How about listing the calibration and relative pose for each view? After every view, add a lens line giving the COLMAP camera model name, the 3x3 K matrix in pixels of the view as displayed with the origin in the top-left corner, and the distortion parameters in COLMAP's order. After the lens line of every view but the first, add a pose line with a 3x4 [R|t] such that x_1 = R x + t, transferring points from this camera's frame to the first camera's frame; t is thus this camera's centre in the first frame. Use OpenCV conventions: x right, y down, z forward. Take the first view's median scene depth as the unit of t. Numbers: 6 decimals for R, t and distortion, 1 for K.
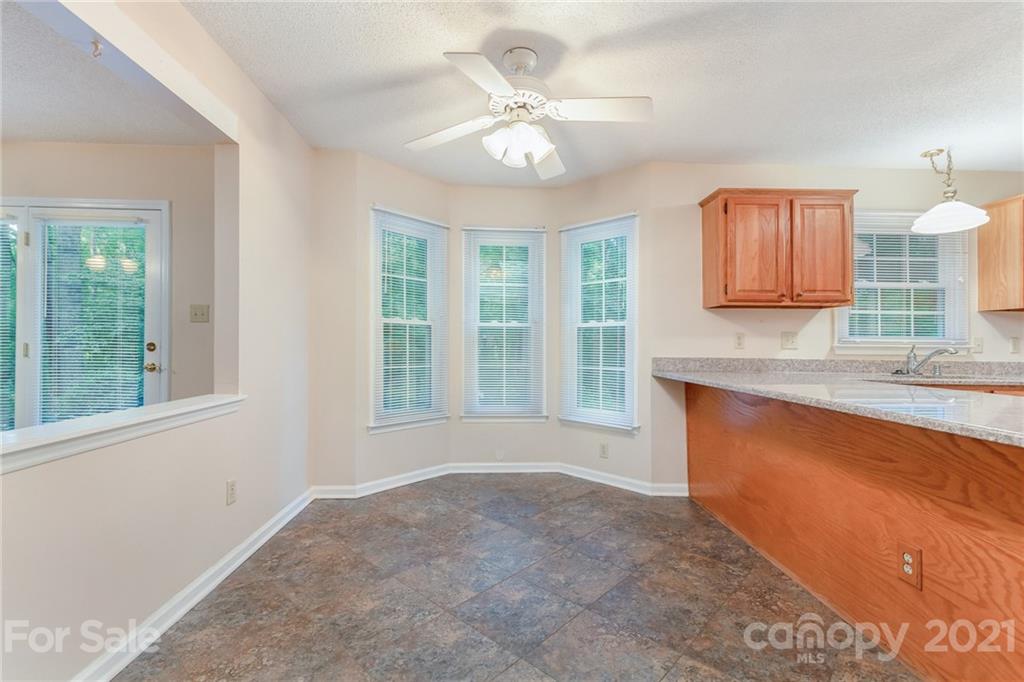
lens RADIAL K [[460.4, 0, 512.4], [0, 460.4, 328.3], [0, 0, 1]] dist [0.005444, 0.000532]
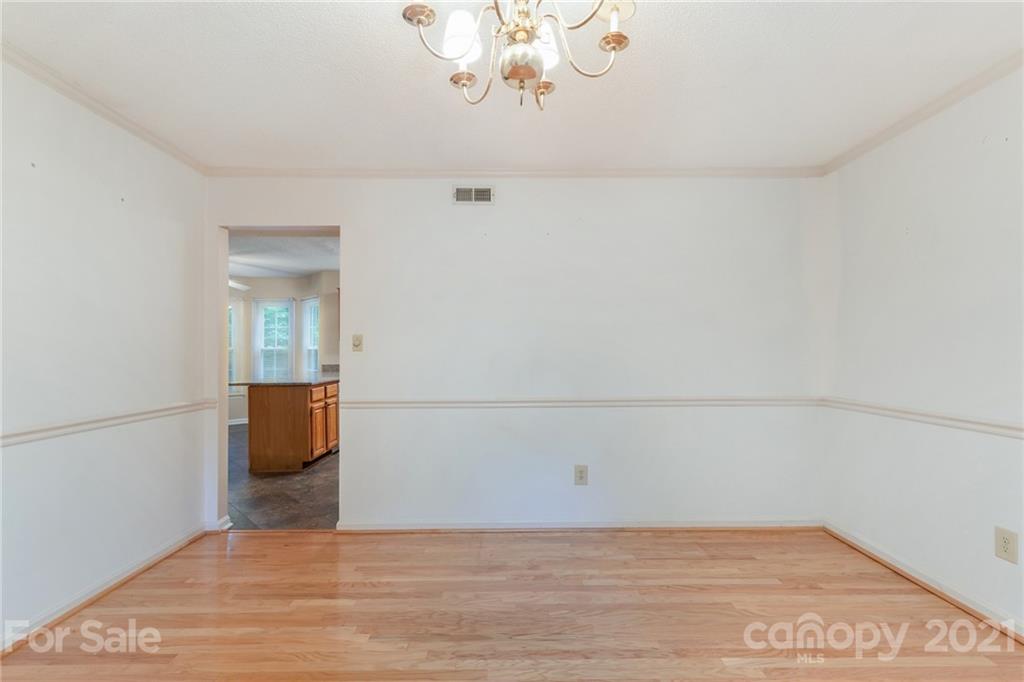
lens RADIAL K [[460.4, 0, 512.4], [0, 460.4, 328.3], [0, 0, 1]] dist [0.005444, 0.000532]
pose [[0.999532, -0.014757, -0.026781, 1.368289], [0.014468, 0.999835, -0.010963, -0.074504], [0.026938, 0.010570, 0.999581, -1.228779]]
